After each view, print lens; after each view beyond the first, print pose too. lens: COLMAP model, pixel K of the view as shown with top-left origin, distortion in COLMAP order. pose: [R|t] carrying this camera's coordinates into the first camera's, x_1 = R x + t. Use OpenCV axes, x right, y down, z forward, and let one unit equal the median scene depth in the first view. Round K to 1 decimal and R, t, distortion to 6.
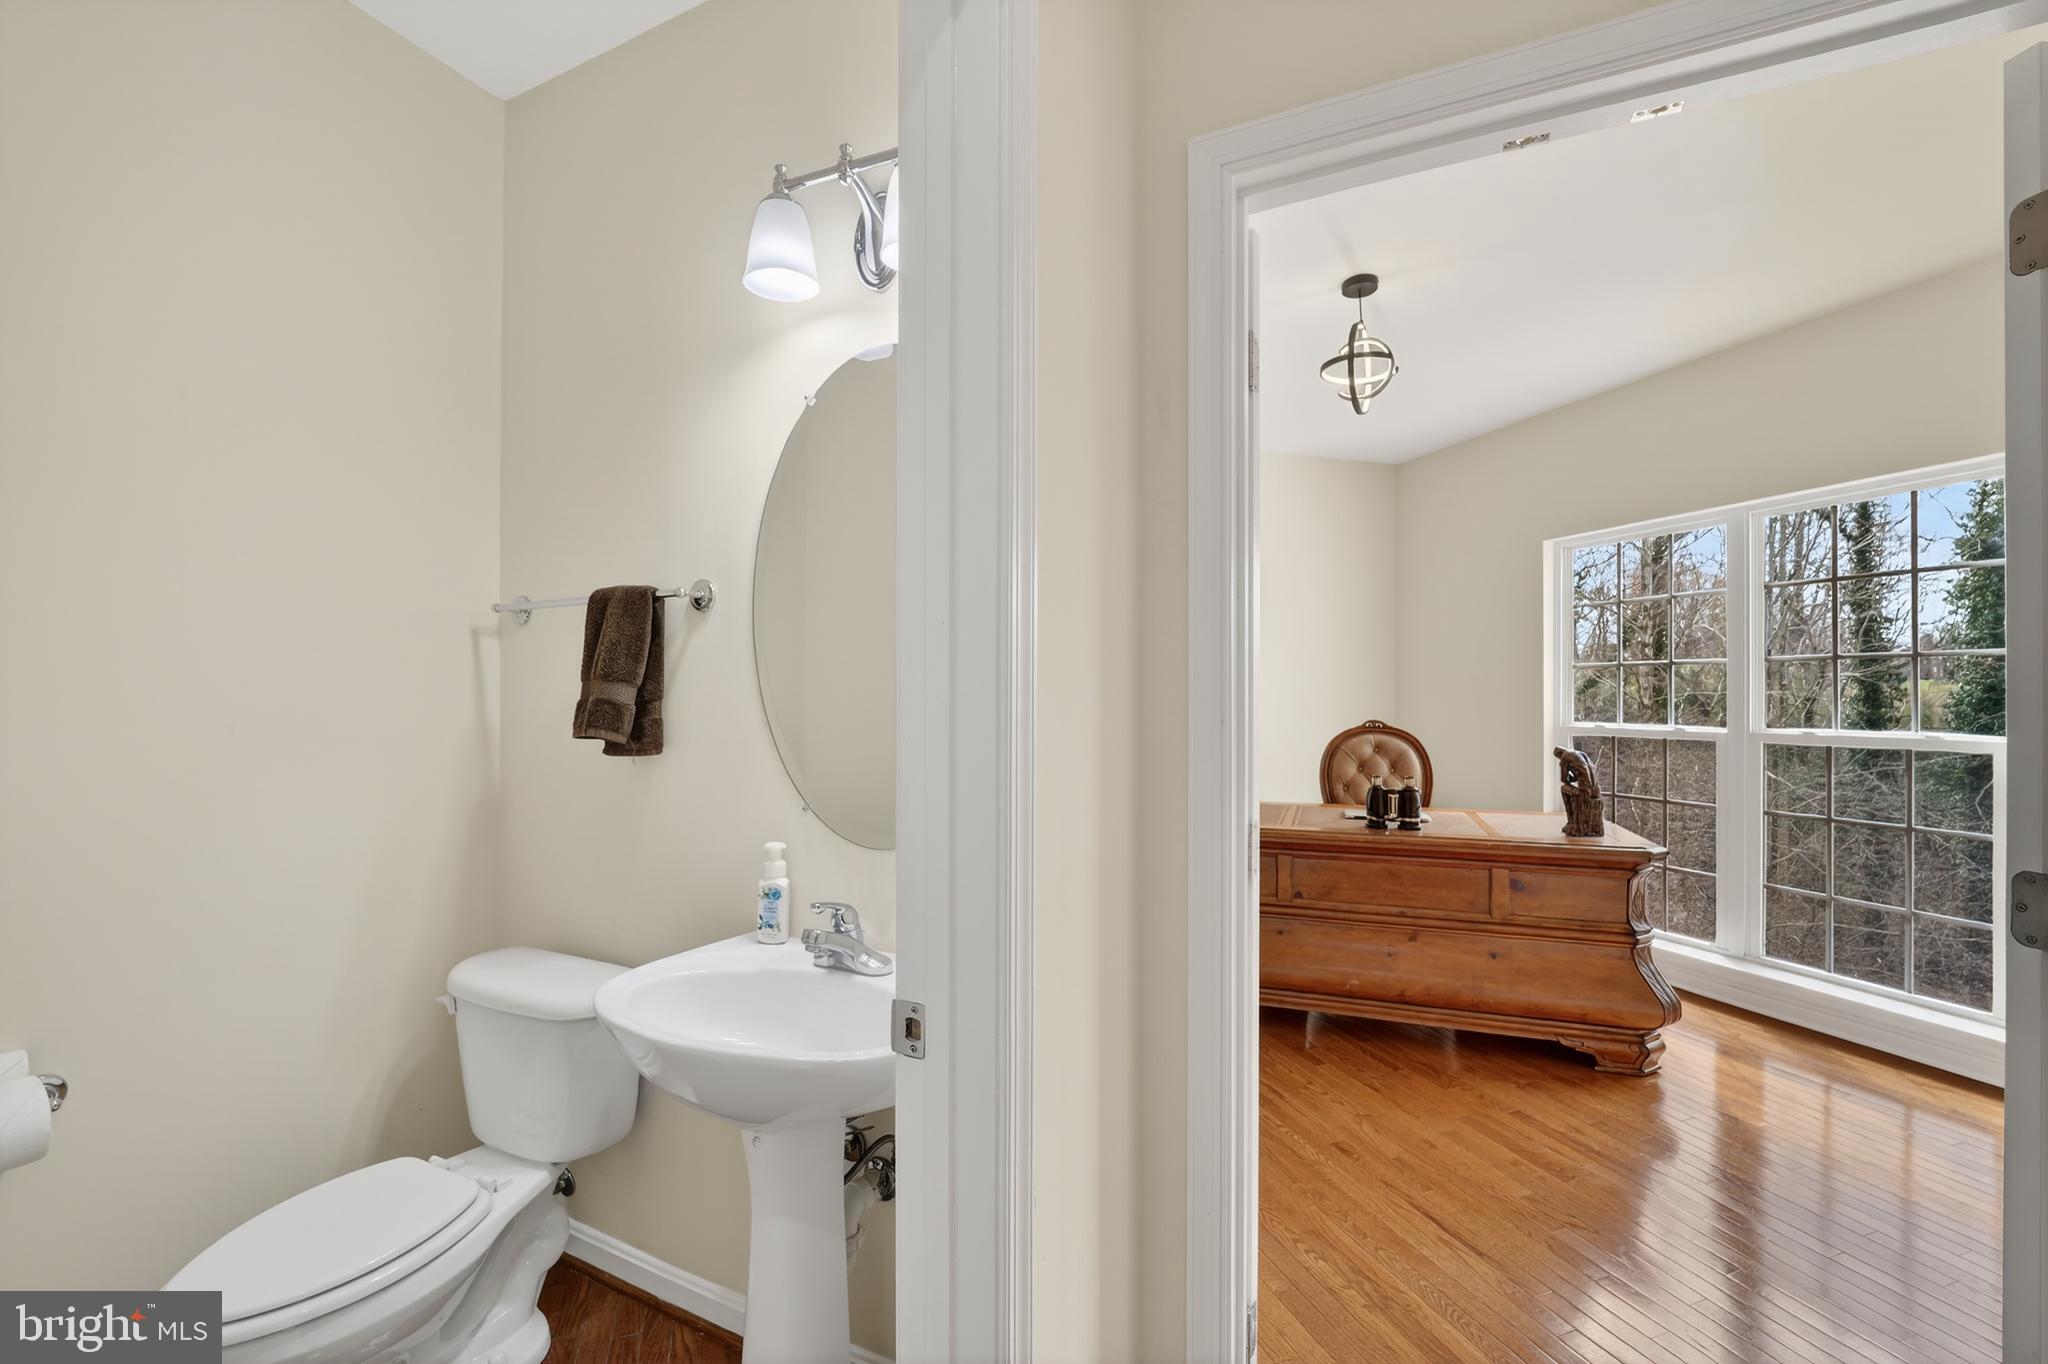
lens RADIAL K [[837.9, 0, 1024.0], [0, 837.9, 682.0], [0, 0, 1]] dist [-0.019146, -0.000016]
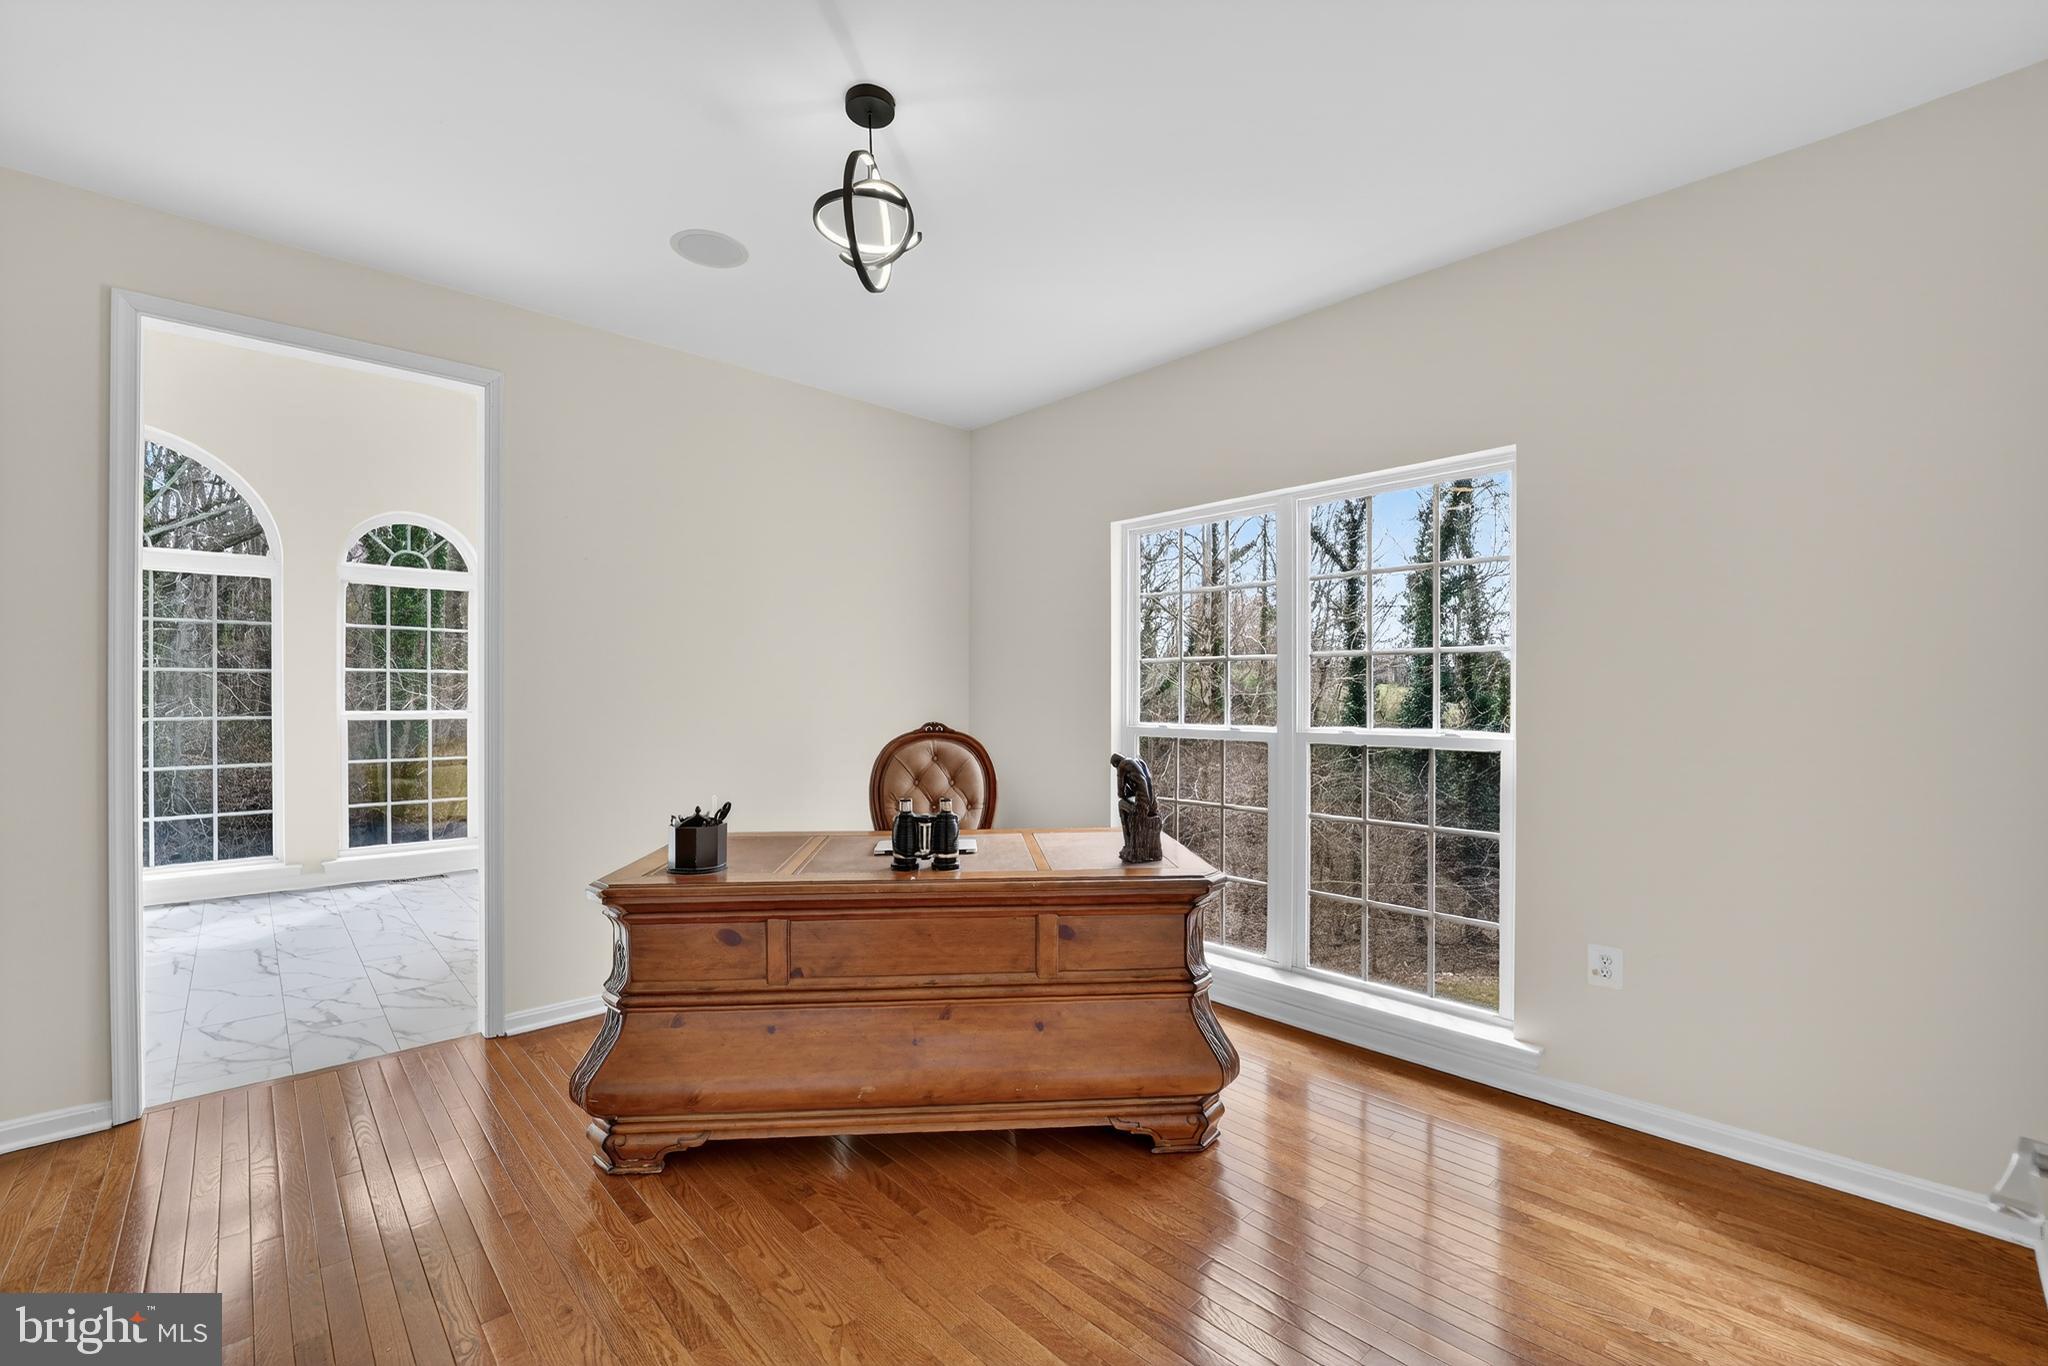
lens RADIAL K [[837.9, 0, 1024.0], [0, 837.9, 683.0], [0, 0, 1]] dist [-0.019146, -0.000016]
pose [[0.909347, 0.003718, 0.416022, 0.216943], [-0.003276, 0.999993, -0.001776, 0.009667], [-0.416026, 0.000252, 0.909353, 0.285910]]
